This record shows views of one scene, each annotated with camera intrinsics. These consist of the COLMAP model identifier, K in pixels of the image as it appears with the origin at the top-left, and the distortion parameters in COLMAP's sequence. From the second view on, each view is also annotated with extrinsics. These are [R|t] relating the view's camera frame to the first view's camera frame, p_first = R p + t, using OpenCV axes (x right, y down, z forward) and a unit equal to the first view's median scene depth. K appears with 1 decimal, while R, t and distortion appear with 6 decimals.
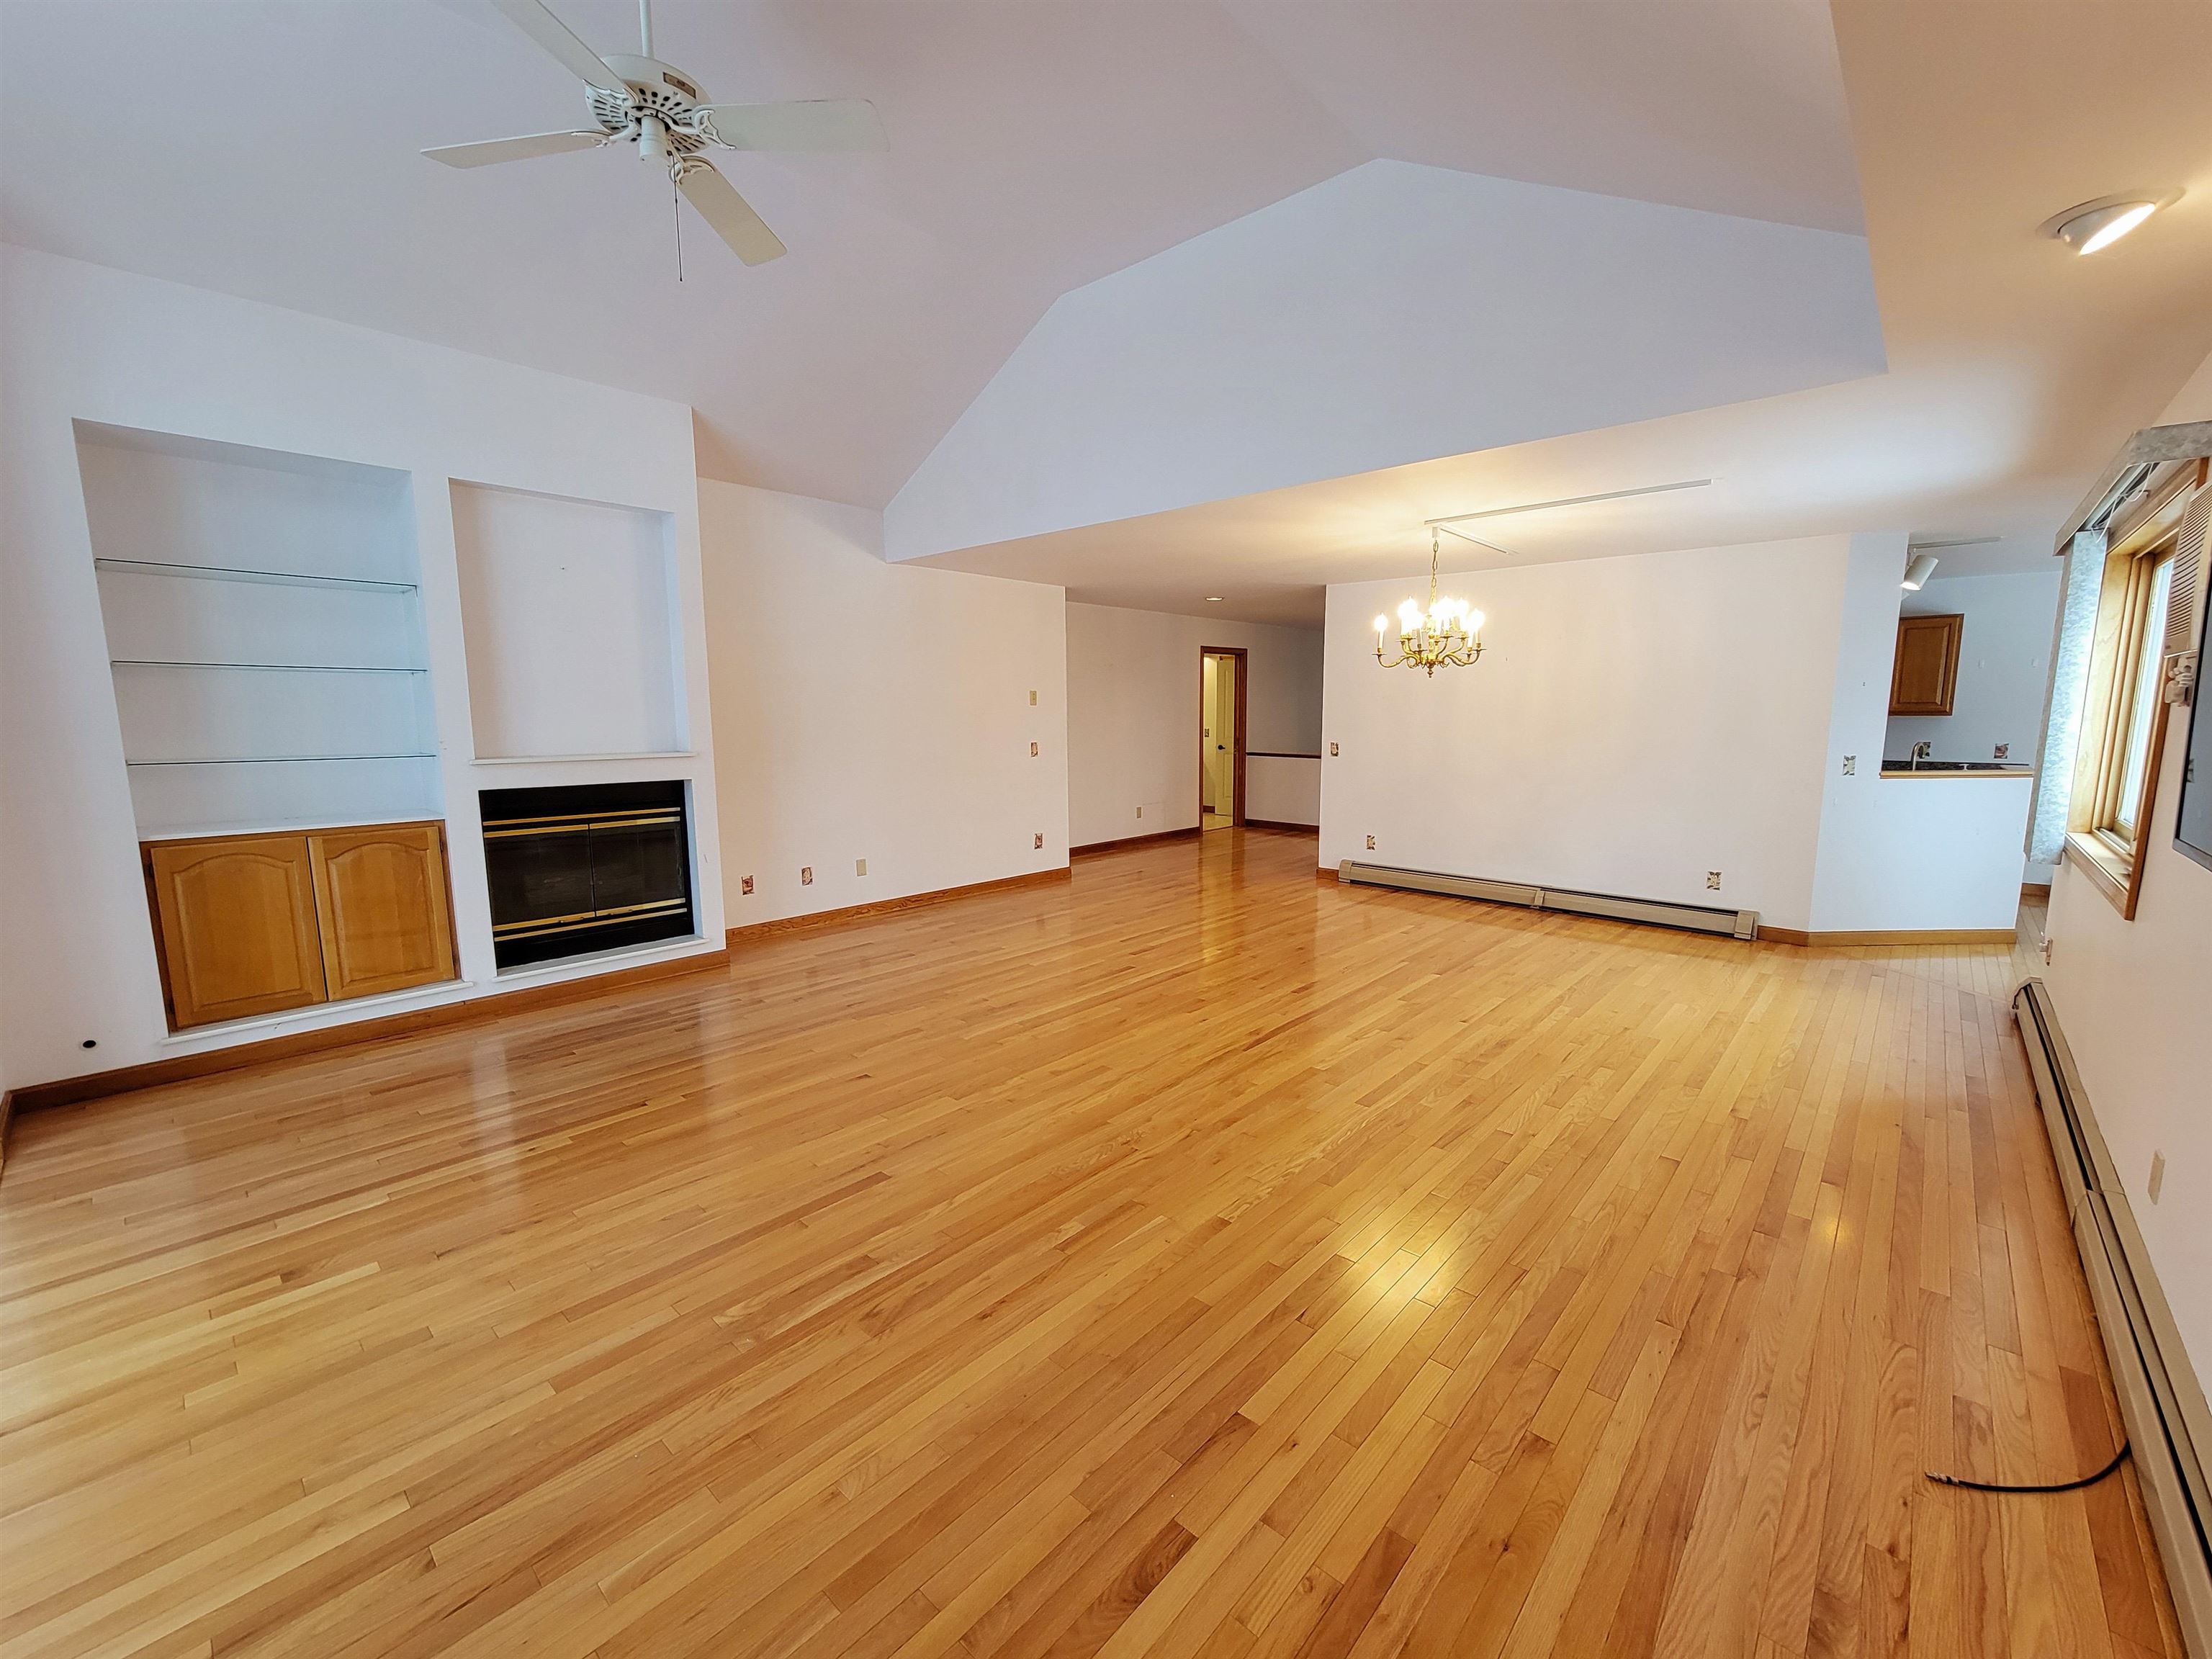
lens RADIAL K [[902.8, 0, 1118.8], [0, 902.8, 834.3], [0, 0, 1]] dist [-0.004124, 0.001738]
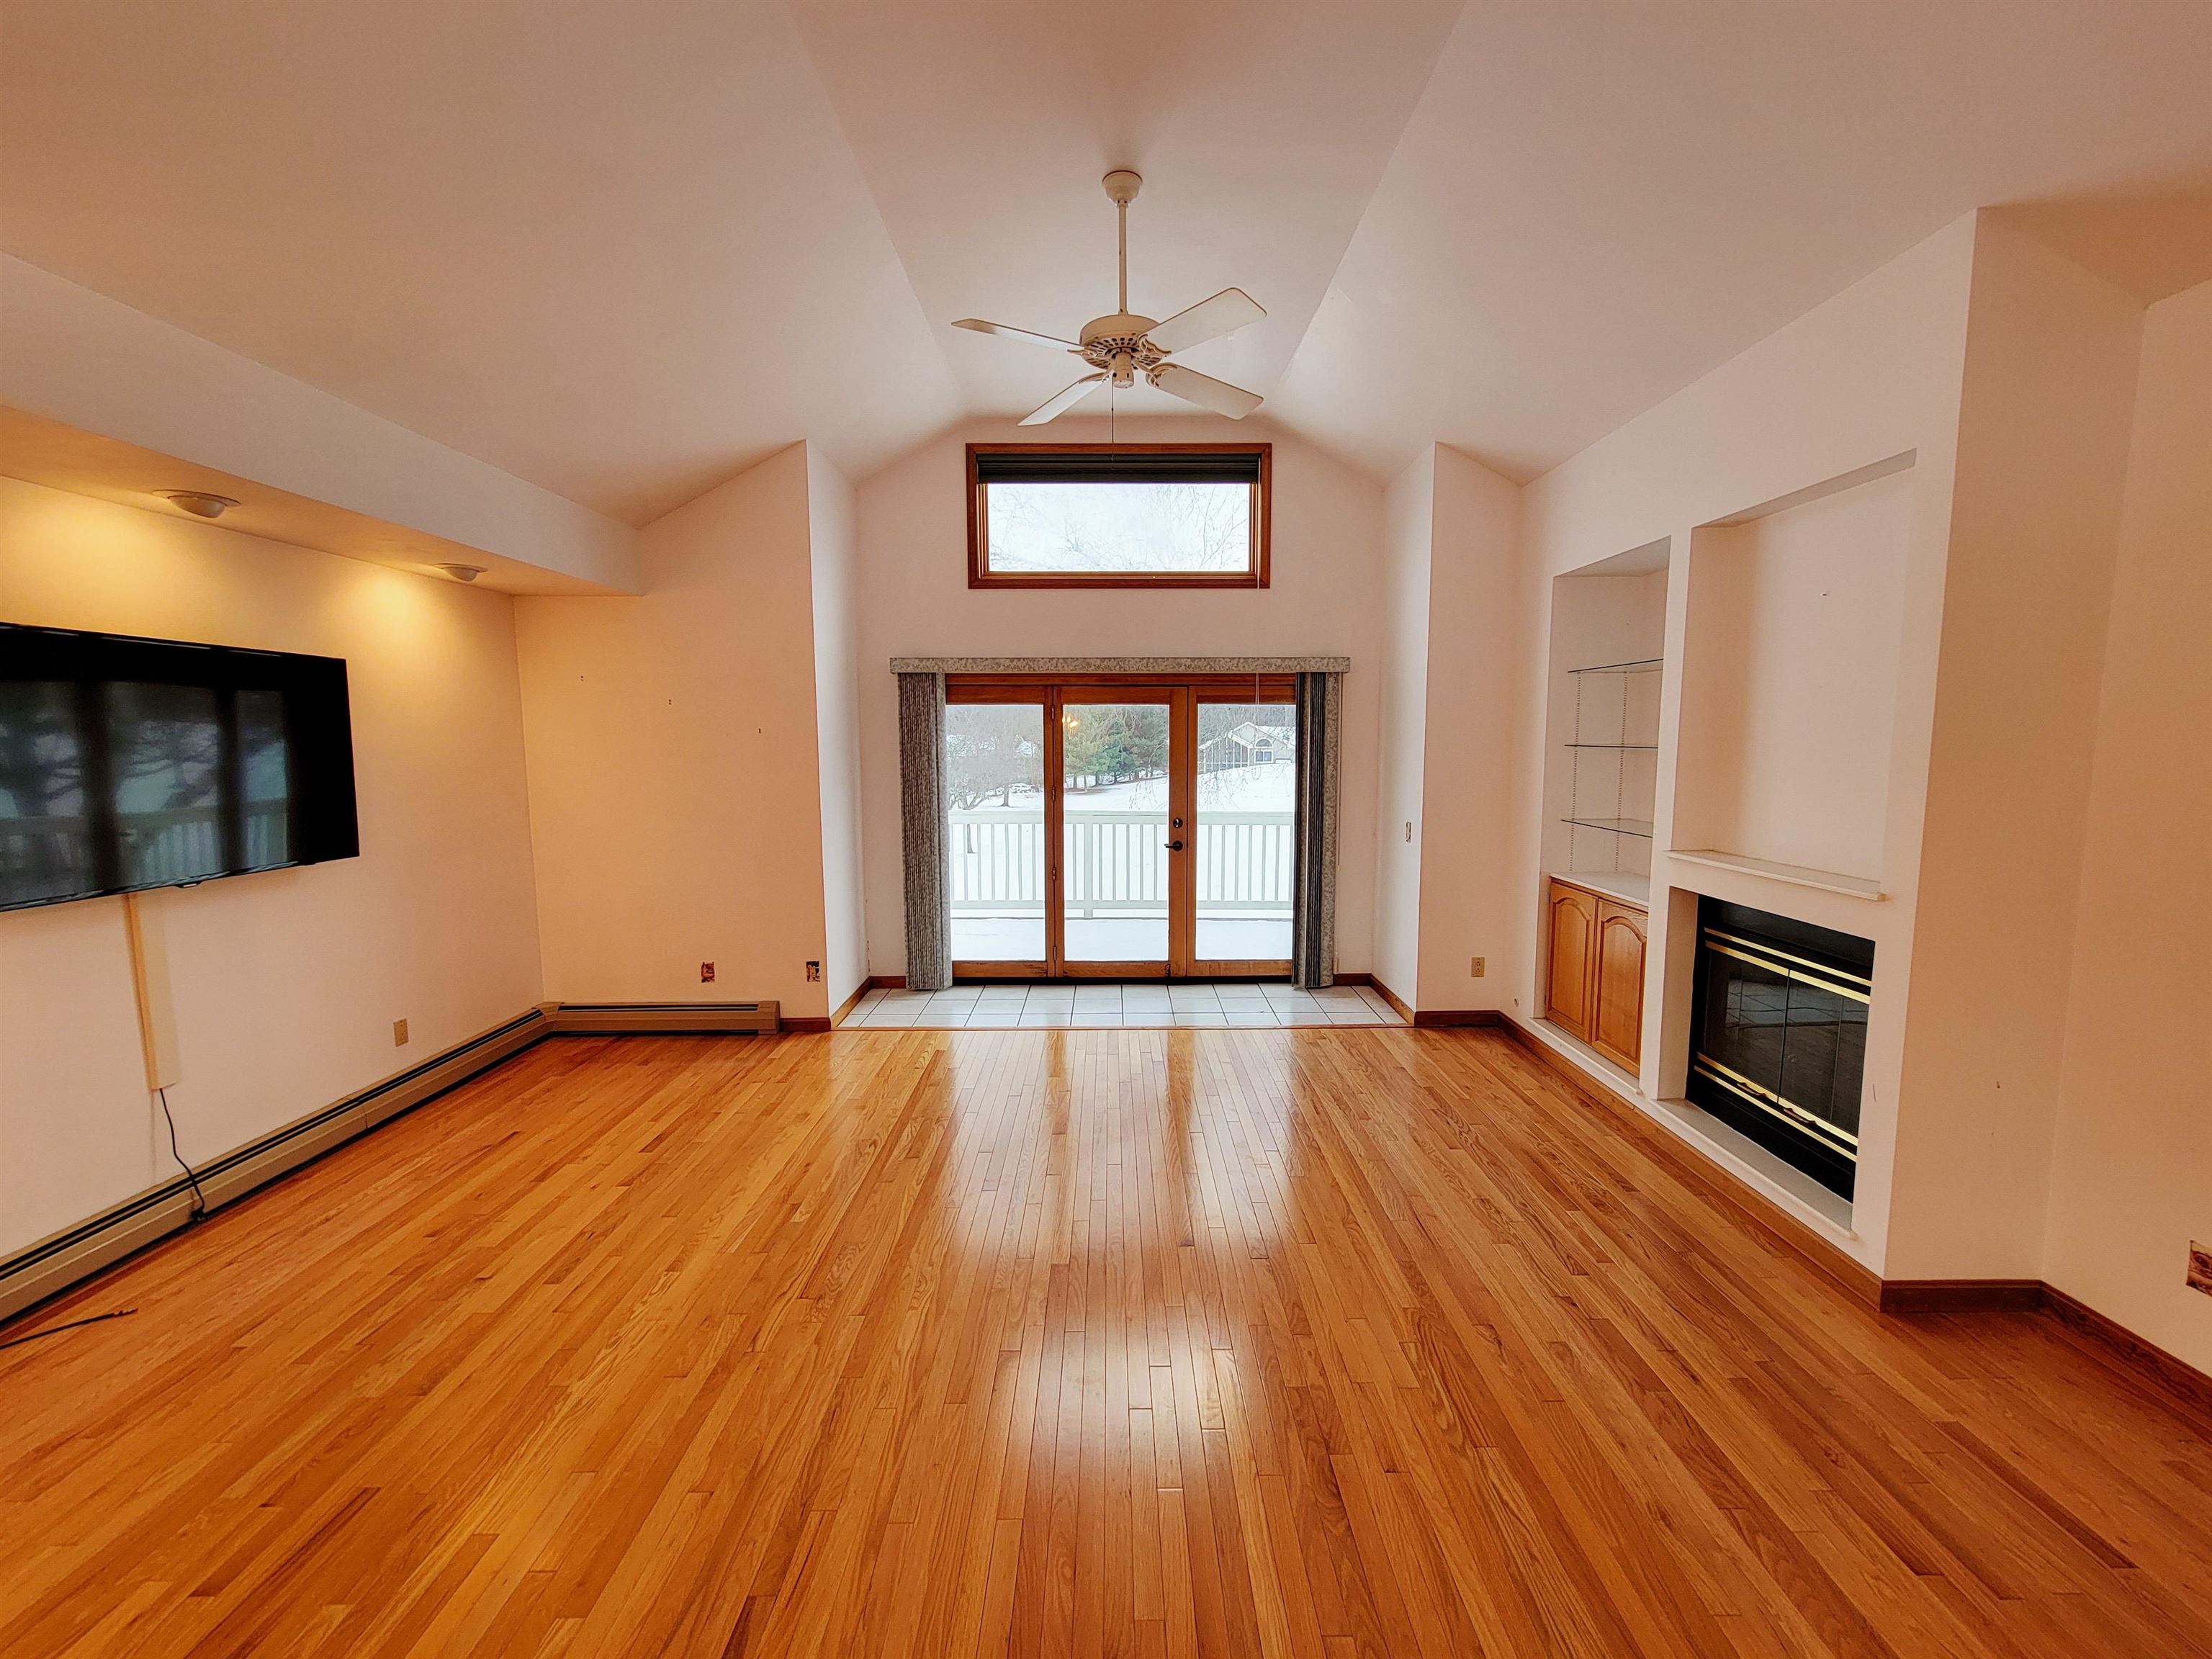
lens RADIAL K [[902.8, 0, 1117.1], [0, 902.8, 834.5], [0, 0, 1]] dist [-0.004124, 0.001738]
pose [[-0.737526, 0.075819, -0.671049, 0.243033], [-0.087967, 0.974425, 0.206779, -0.217317], [0.669565, 0.211535, -0.711995, 1.188861]]
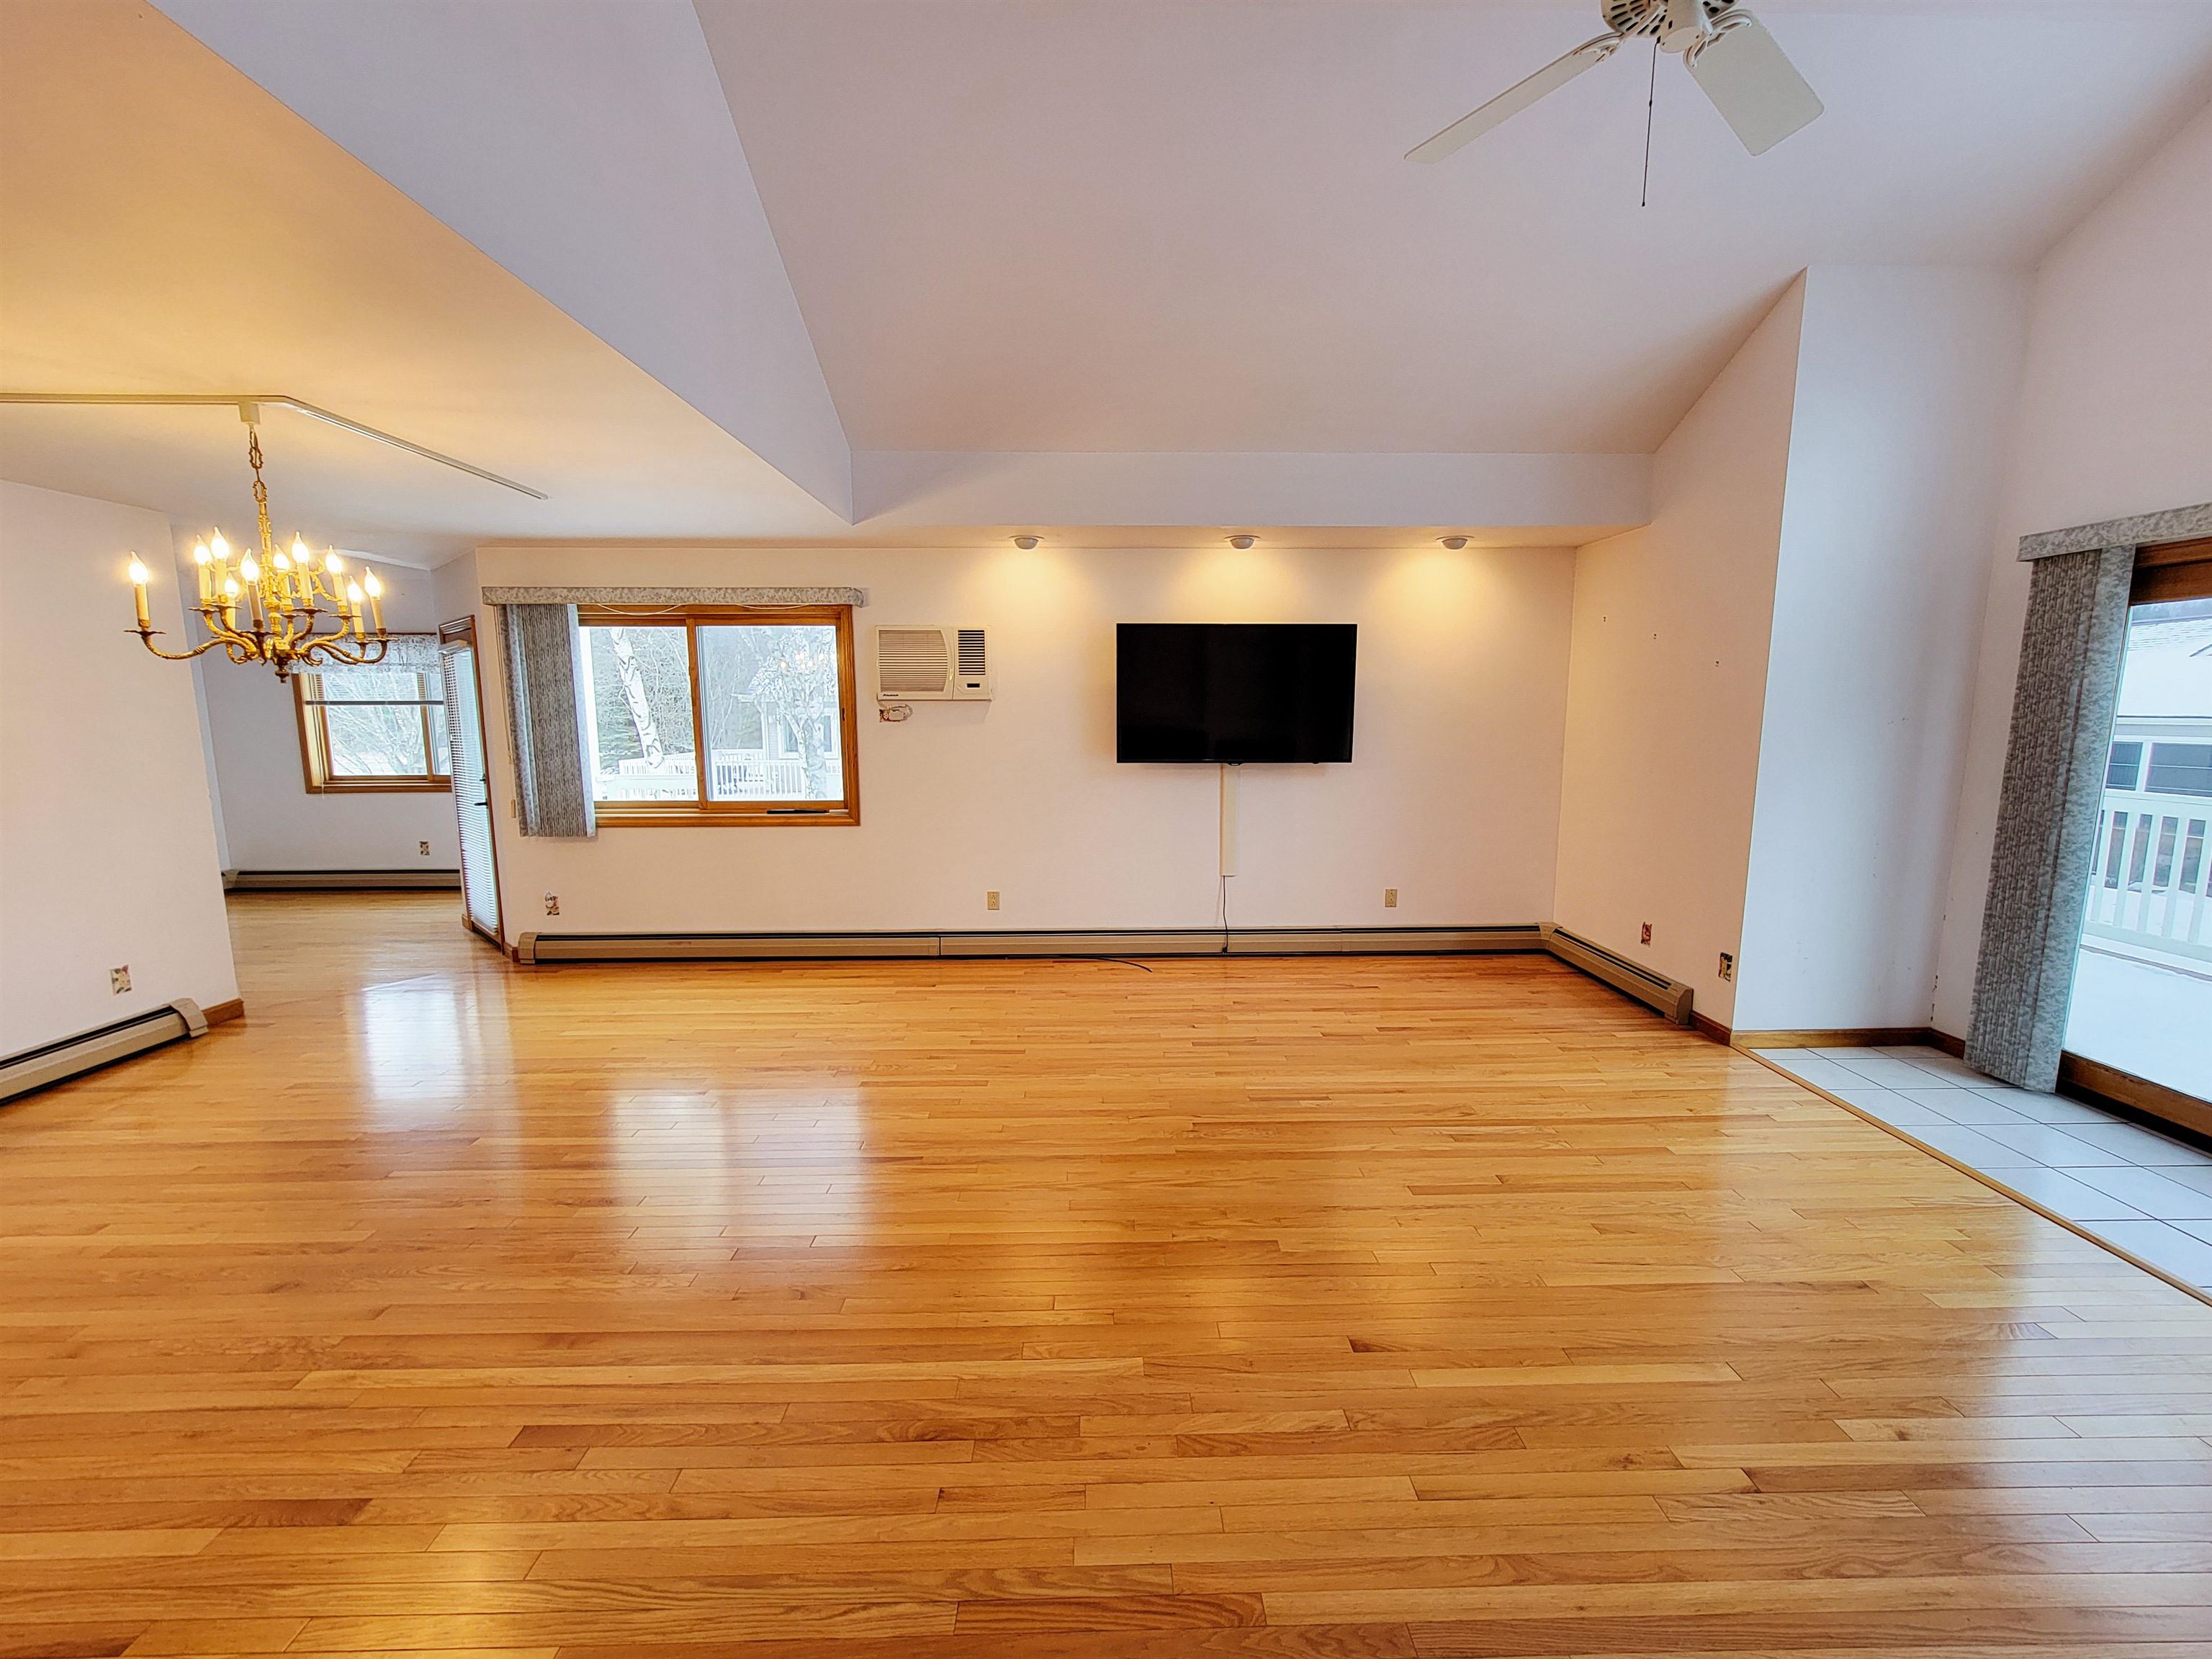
lens RADIAL K [[902.8, 0, 1118.1], [0, 902.8, 835.7], [0, 0, 1]] dist [-0.004124, 0.001738]
pose [[-0.687217, -0.100322, 0.719491, -0.463594], [0.104010, 0.966627, 0.234126, -0.182002], [-0.718967, 0.235730, -0.653848, 1.158170]]
